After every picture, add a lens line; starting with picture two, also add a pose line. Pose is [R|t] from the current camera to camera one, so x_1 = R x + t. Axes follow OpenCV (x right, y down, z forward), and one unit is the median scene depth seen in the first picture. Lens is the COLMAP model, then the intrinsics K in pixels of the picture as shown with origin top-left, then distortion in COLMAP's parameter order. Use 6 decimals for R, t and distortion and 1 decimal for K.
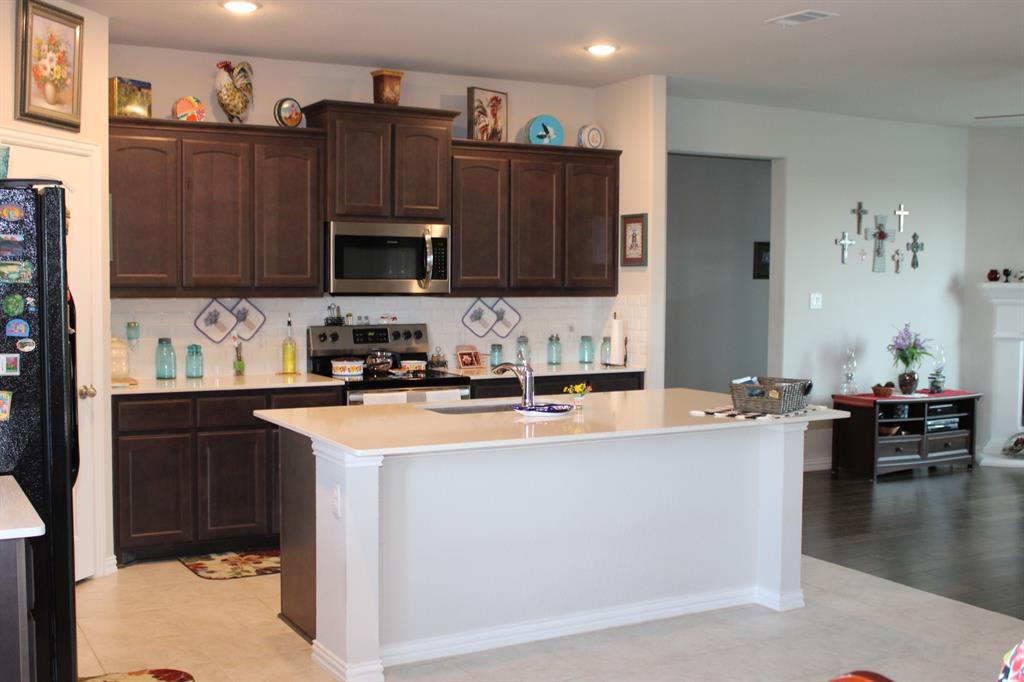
lens RADIAL K [[1145.7, 0, 510.8], [0, 1145.7, 336.9], [0, 0, 1]] dist [-0.066884, 0.000000]
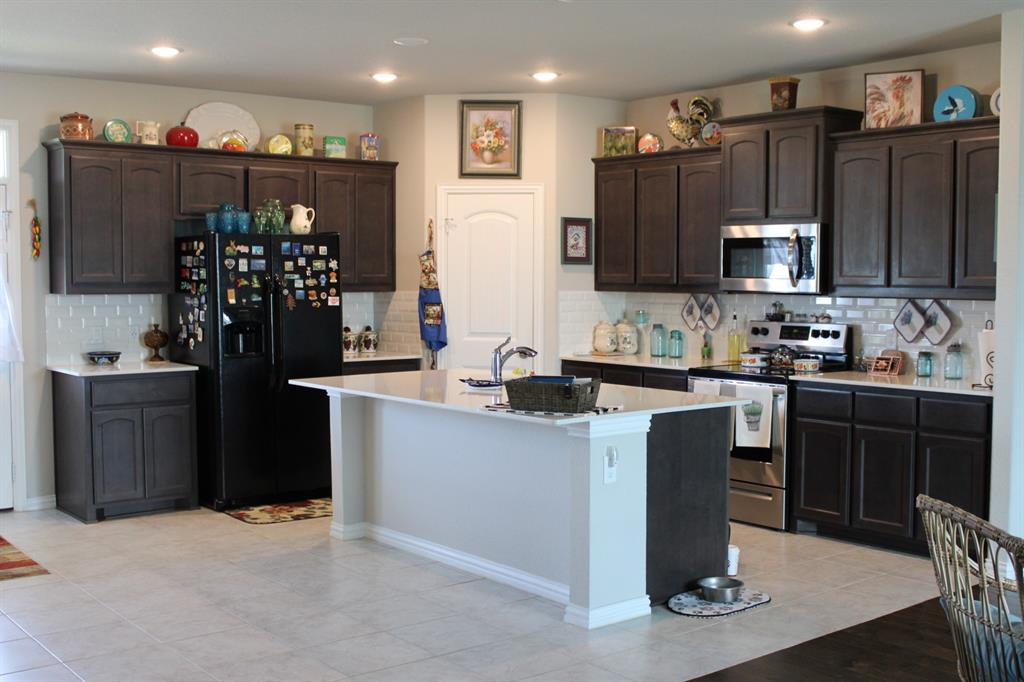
lens RADIAL K [[1145.7, 0, 512.1], [0, 1145.7, 340.0], [0, 0, 1]] dist [-0.066884, 0.000000]
pose [[0.174745, 0.051754, -0.983253, 1.144301], [-0.051985, 0.997710, 0.043276, -0.034862], [0.983241, 0.043552, 0.177035, 0.757982]]
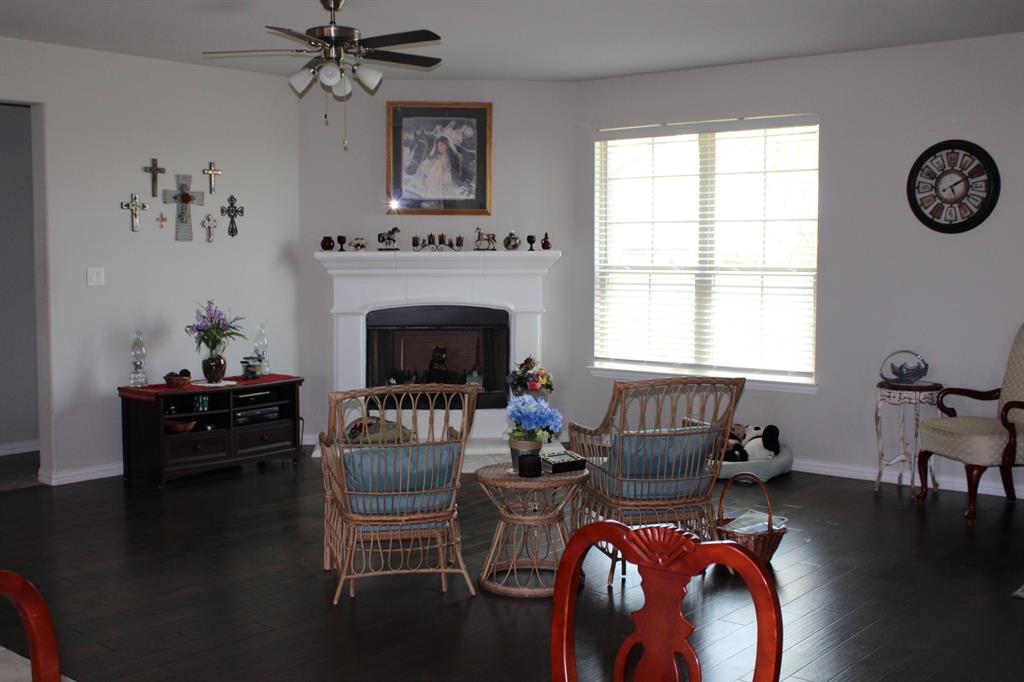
lens RADIAL K [[1145.7, 0, 513.1], [0, 1145.7, 345.5], [0, 0, 1]] dist [-0.066884, 0.000000]
pose [[0.935944, -0.036986, 0.350202, 0.254467], [0.025505, 0.998977, 0.037341, -0.004058], [-0.351225, -0.026017, 0.935929, 0.107890]]
